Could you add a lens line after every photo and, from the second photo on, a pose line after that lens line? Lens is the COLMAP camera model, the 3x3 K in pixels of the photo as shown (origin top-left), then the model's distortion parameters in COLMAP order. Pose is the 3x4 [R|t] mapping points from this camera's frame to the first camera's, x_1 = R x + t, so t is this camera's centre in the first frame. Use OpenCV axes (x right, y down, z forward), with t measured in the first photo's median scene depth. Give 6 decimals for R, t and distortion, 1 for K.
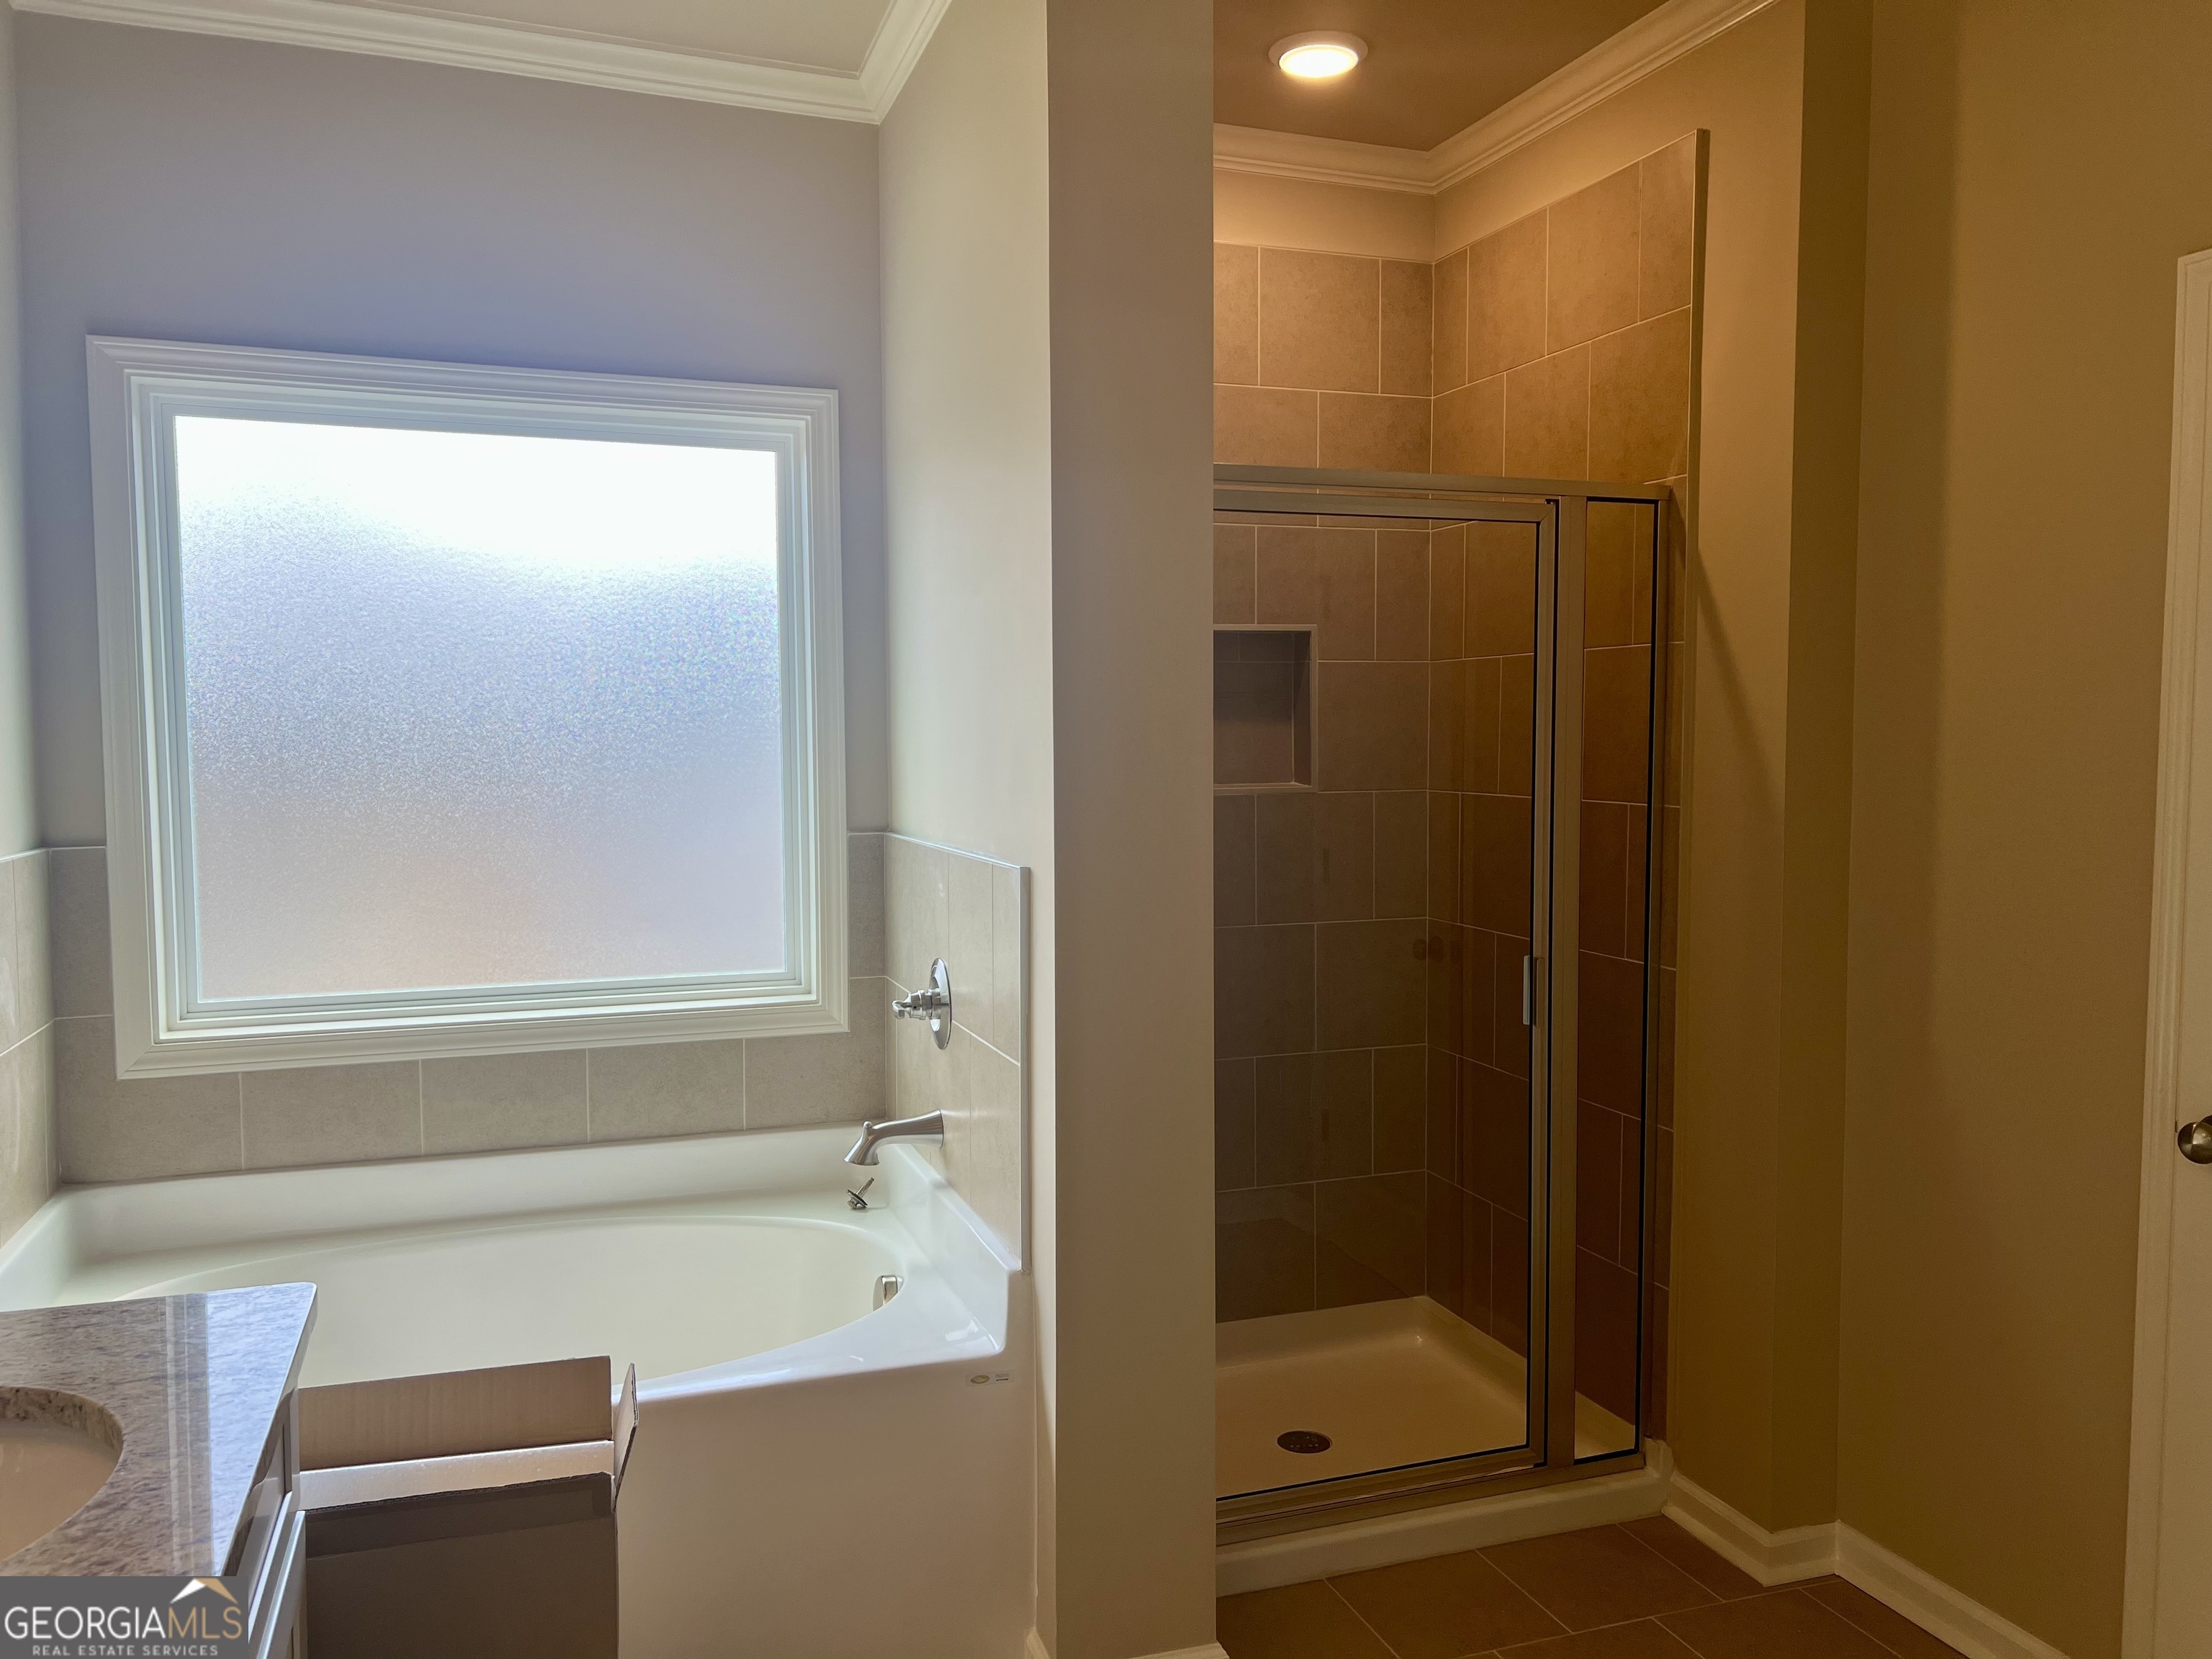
lens RADIAL K [[1689.0, 0, 1106.0], [0, 1689.0, 829.5], [0, 0, 1]] dist [0.075212, -0.075931]
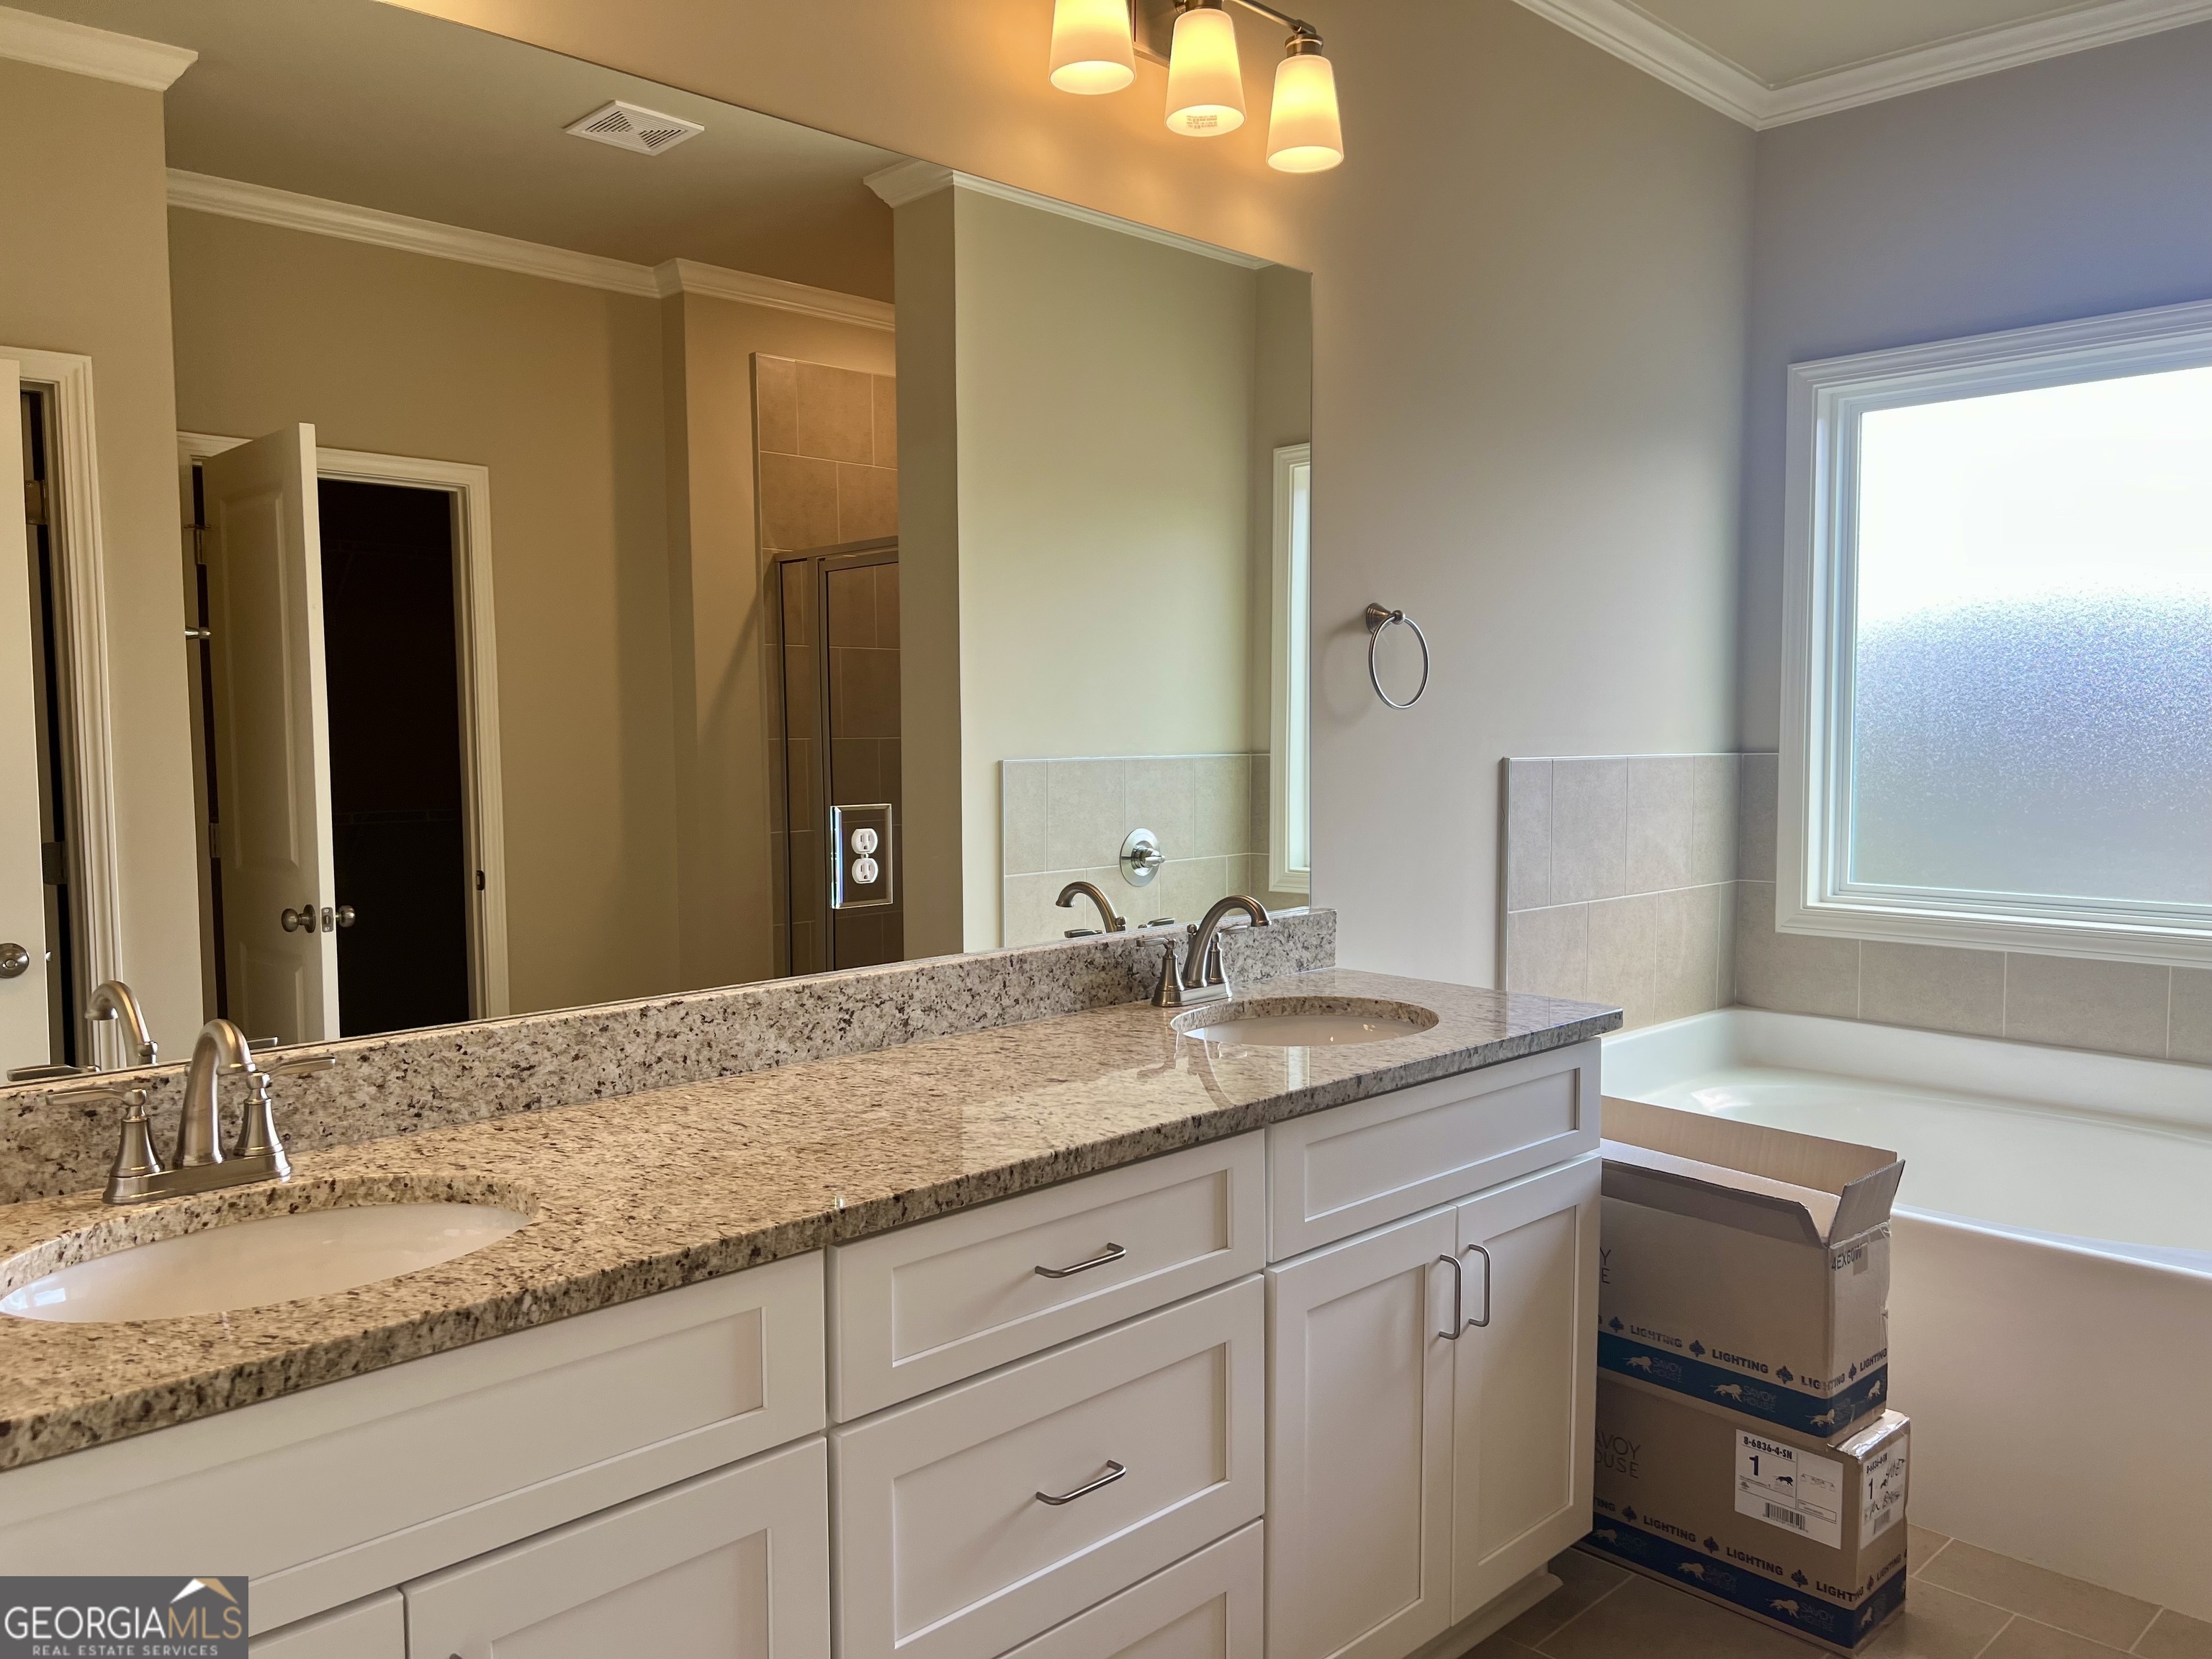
lens RADIAL K [[1624.3, 0, 1106.0], [0, 1624.3, 829.5], [0, 0, 1]] dist [-0.002271, -0.000834]
pose [[0.403538, 0.060267, -0.912976, 0.347833], [-0.044696, 0.997936, 0.046120, 0.033253], [0.913871, 0.022195, 0.405398, 0.027043]]
